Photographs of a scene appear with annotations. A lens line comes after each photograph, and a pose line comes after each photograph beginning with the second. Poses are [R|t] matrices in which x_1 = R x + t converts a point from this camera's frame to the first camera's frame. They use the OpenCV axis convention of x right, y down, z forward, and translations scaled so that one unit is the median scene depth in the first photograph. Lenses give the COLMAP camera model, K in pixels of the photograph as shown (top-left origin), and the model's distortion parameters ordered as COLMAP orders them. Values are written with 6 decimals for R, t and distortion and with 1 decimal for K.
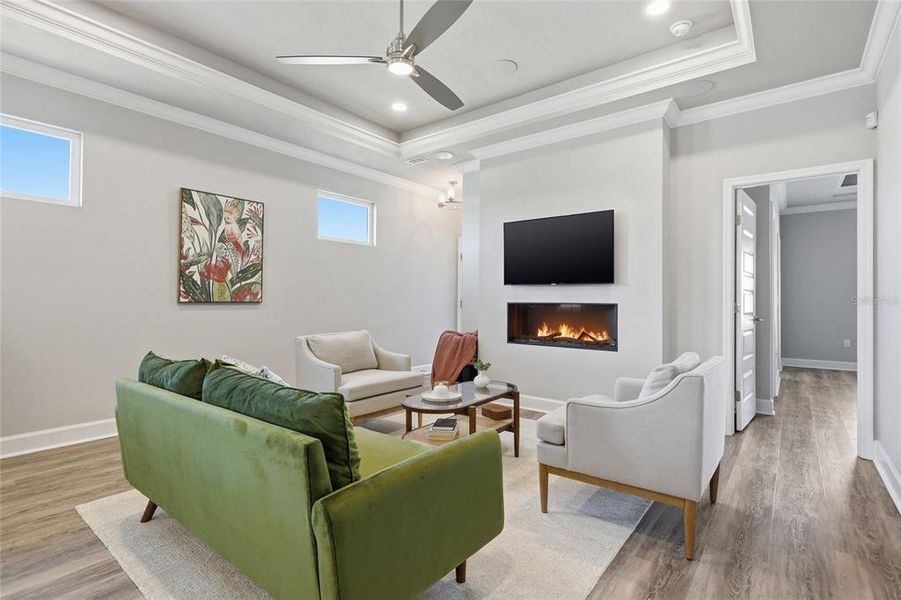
lens RADIAL K [[428.1, 0, 446.6], [0, 428.1, 296.5], [0, 0, 1]] dist [0.003881, 0.000664]
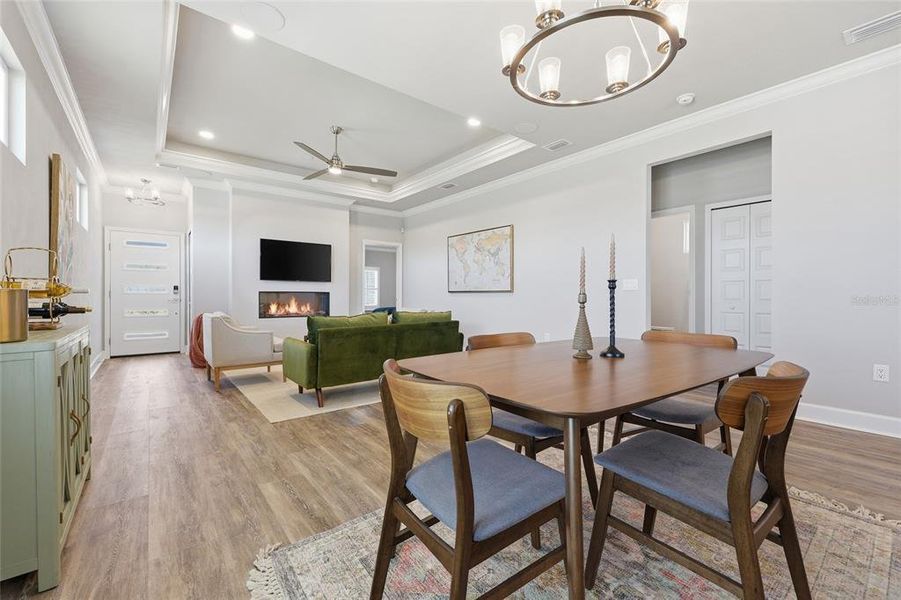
lens RADIAL K [[387.7, 0, 447.3], [0, 387.7, 297.0], [0, 0, 1]] dist [-0.000895, 0.000006]
pose [[0.230589, -0.009709, 0.973003, -1.225041], [-0.004739, 0.999927, 0.011101, 0.017254], [-0.973040, -0.007170, 0.230526, 0.054341]]
